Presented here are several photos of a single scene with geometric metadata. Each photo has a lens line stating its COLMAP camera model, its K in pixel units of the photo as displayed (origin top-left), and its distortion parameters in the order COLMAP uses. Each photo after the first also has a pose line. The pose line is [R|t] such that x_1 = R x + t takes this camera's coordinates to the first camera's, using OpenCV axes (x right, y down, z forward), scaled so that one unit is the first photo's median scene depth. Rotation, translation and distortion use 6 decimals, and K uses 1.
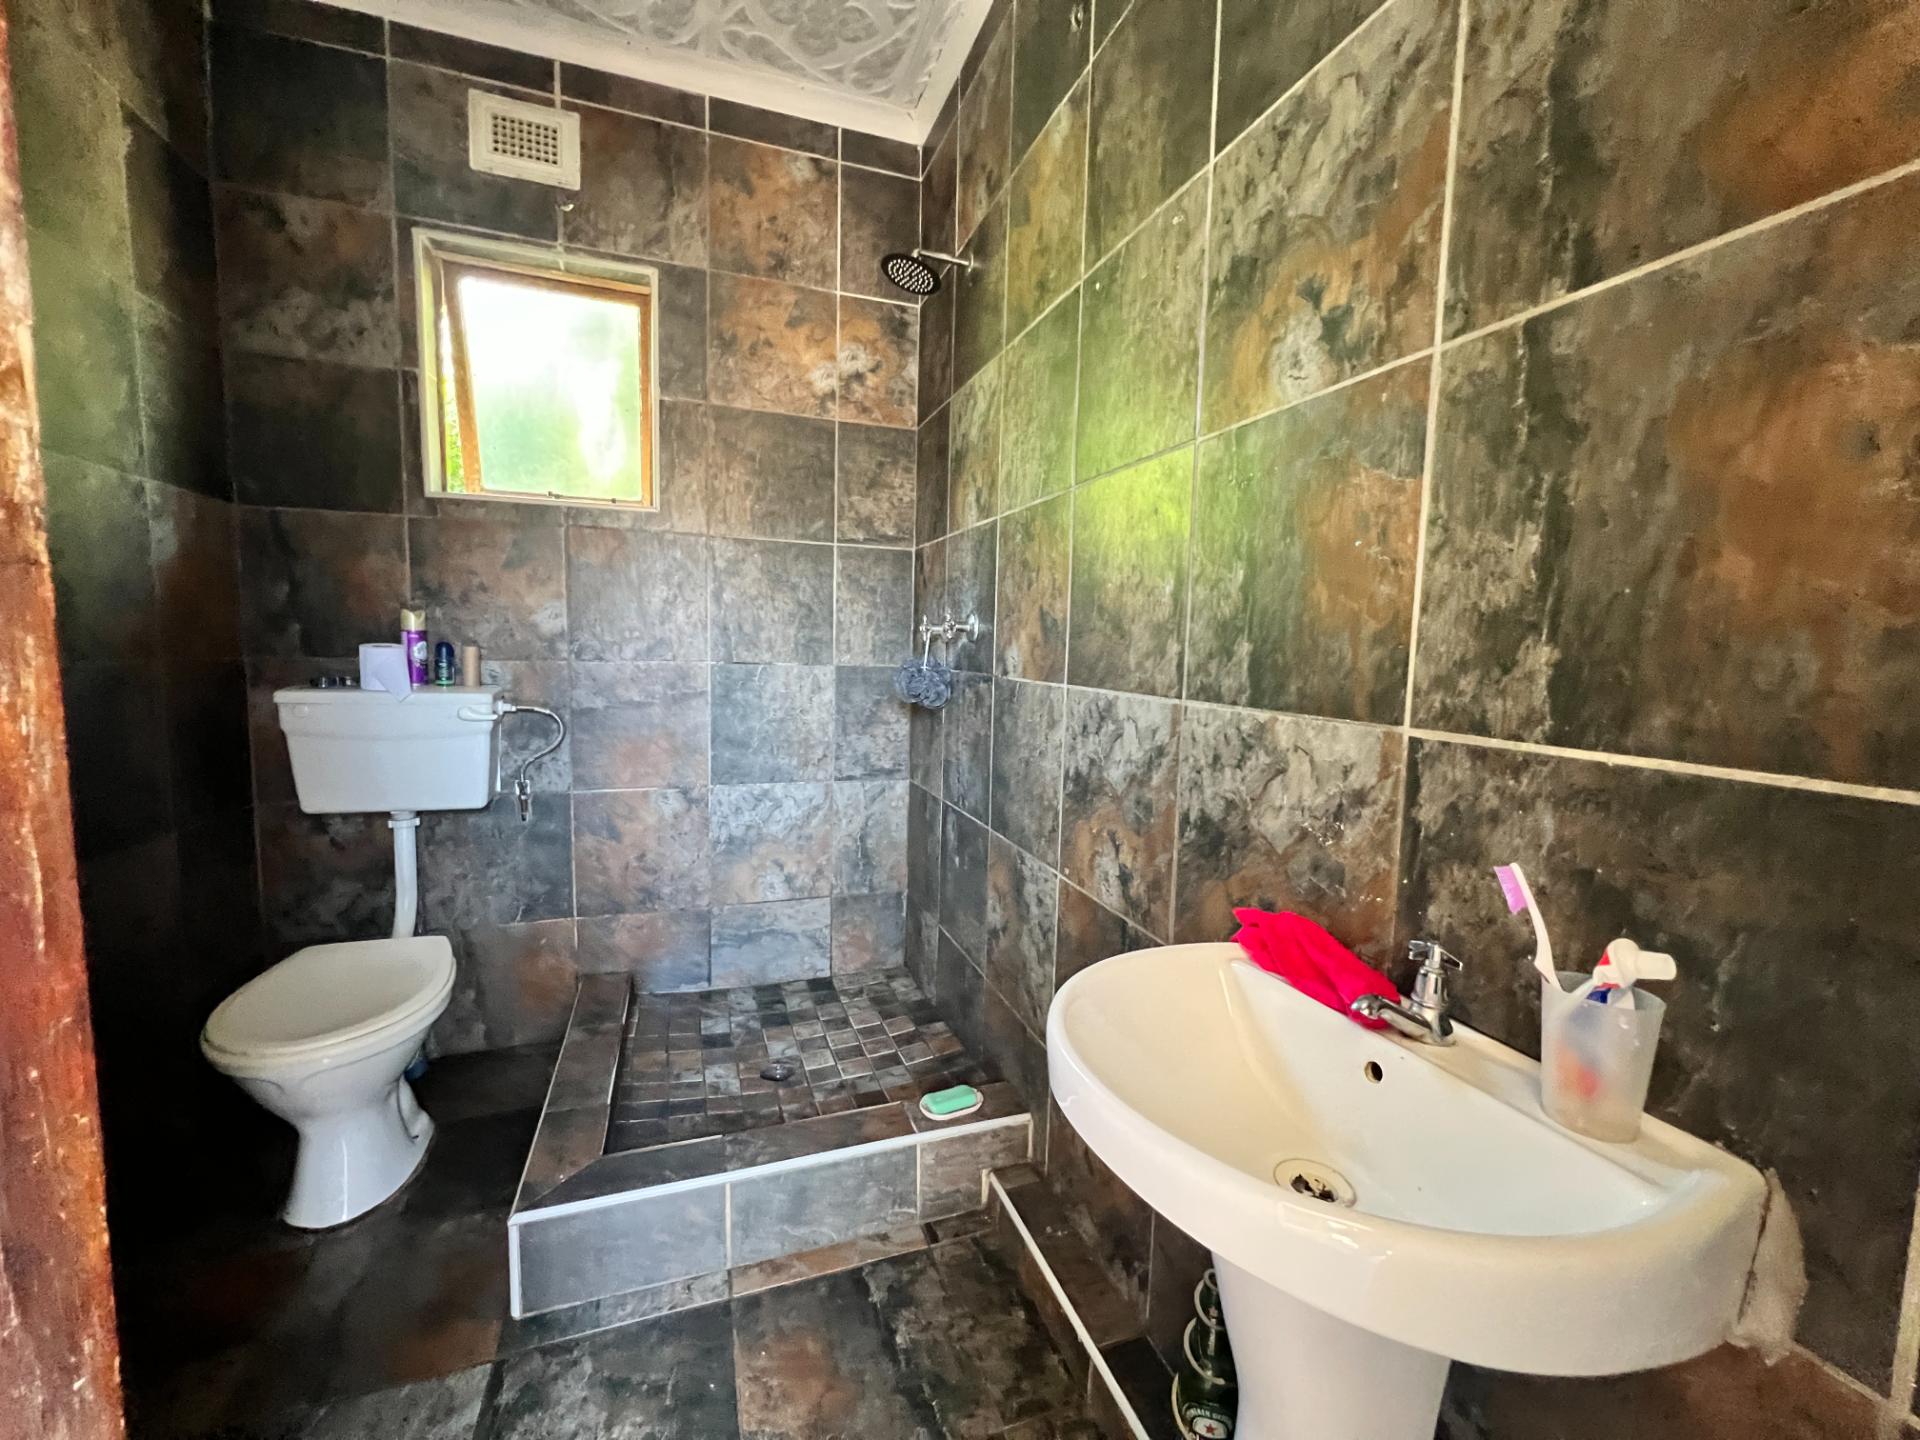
lens RADIAL K [[769.7, 0, 956.6], [0, 769.7, 717.3], [0, 0, 1]] dist [-0.001434, 0.001170]
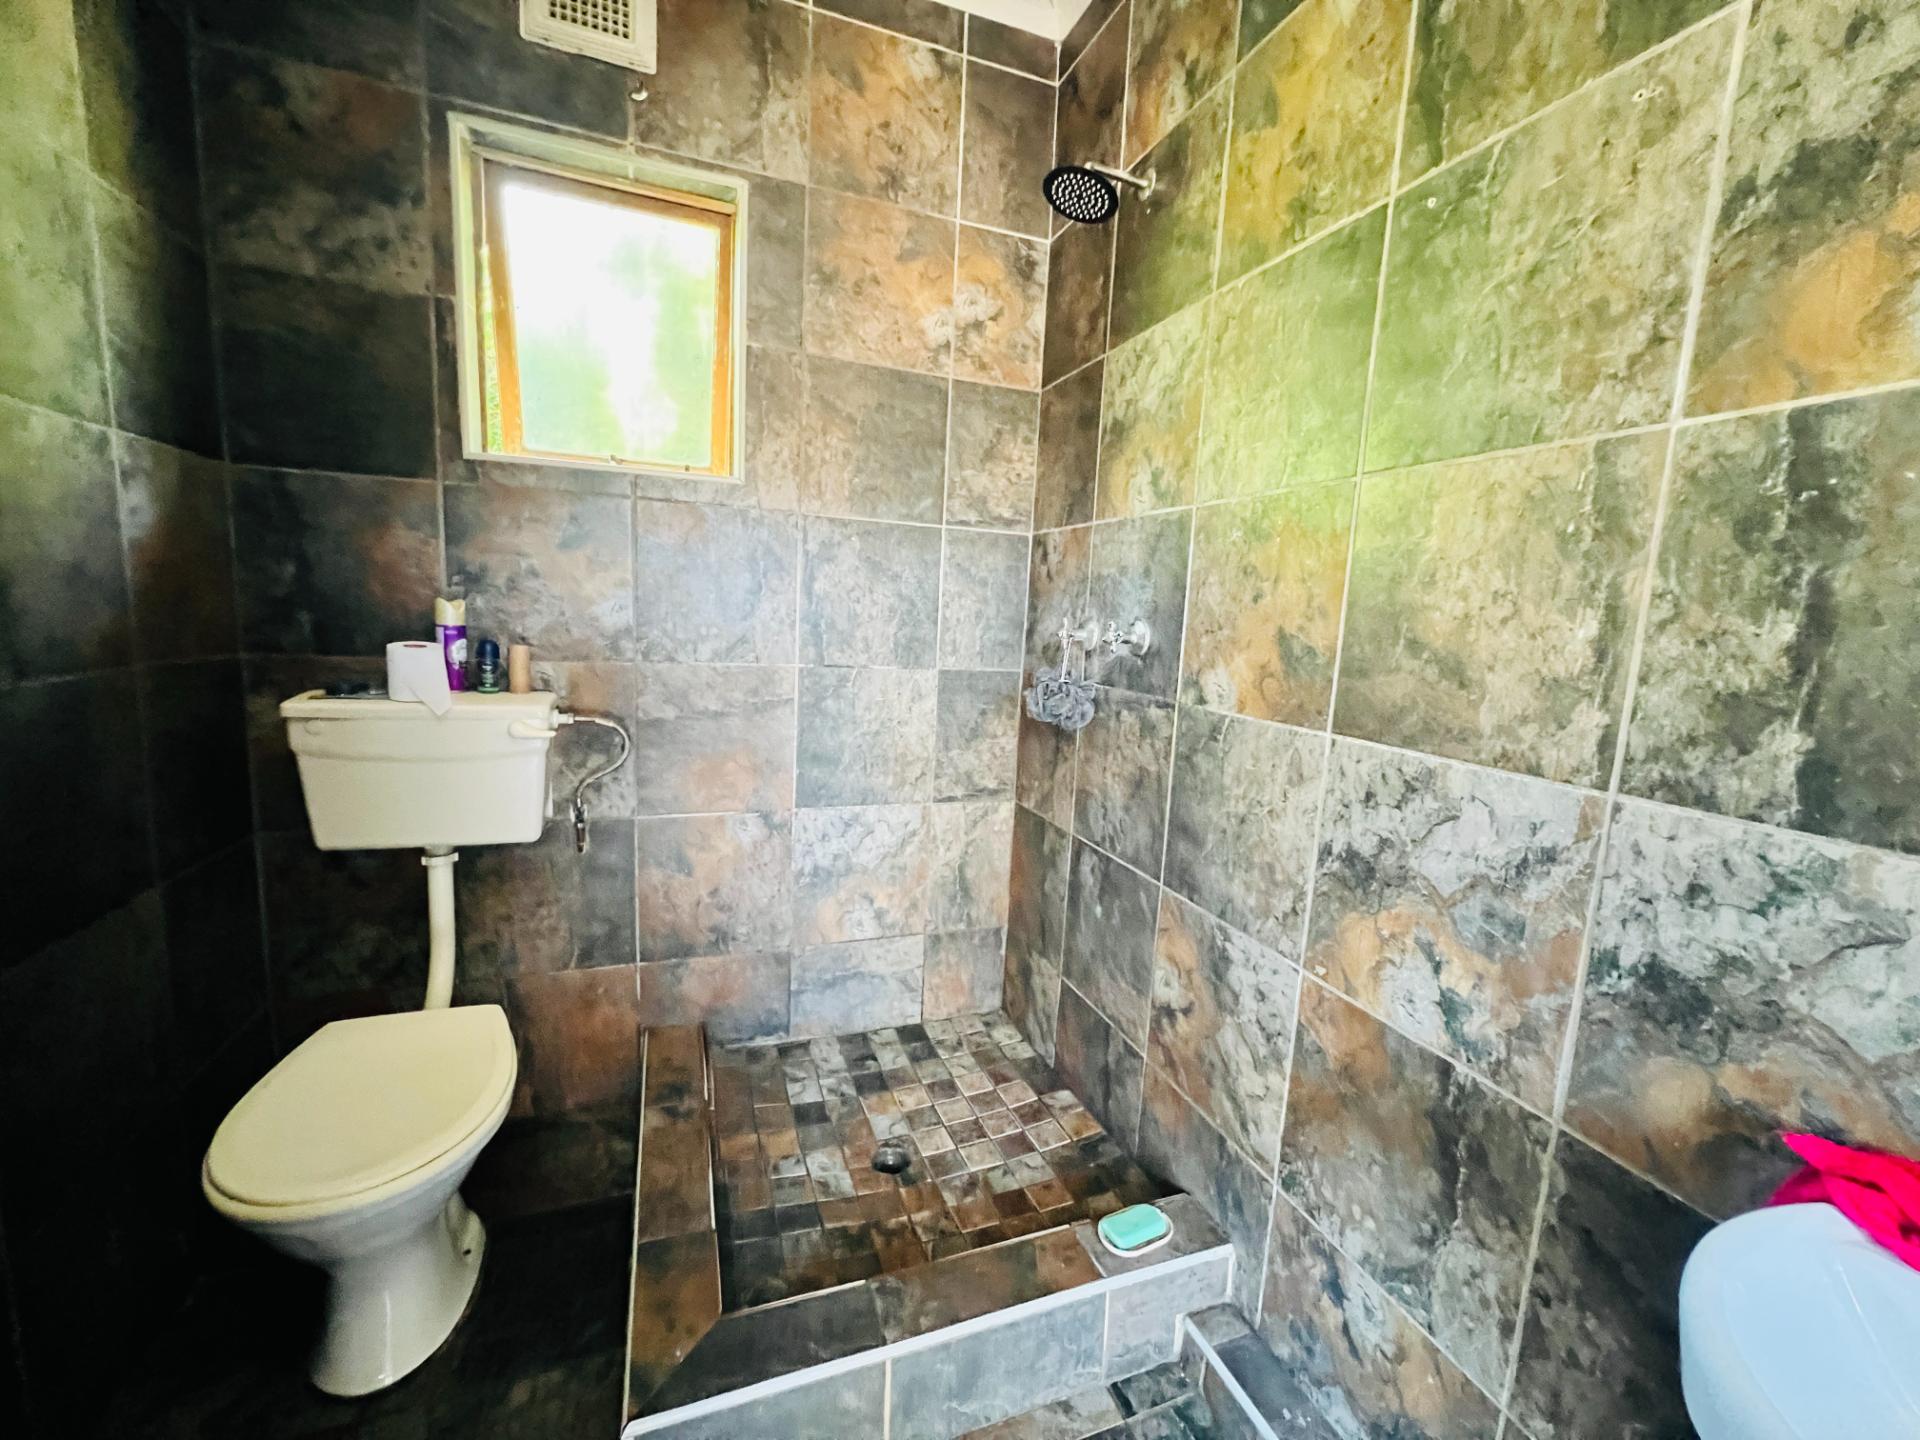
lens RADIAL K [[769.7, 0, 956.6], [0, 769.7, 717.3], [0, 0, 1]] dist [-0.001434, 0.001170]
pose [[0.999559, 0.021792, 0.020154, -0.179989], [-0.022650, 0.998803, 0.043358, -0.060547], [-0.019185, -0.043795, 0.998856, 0.167562]]
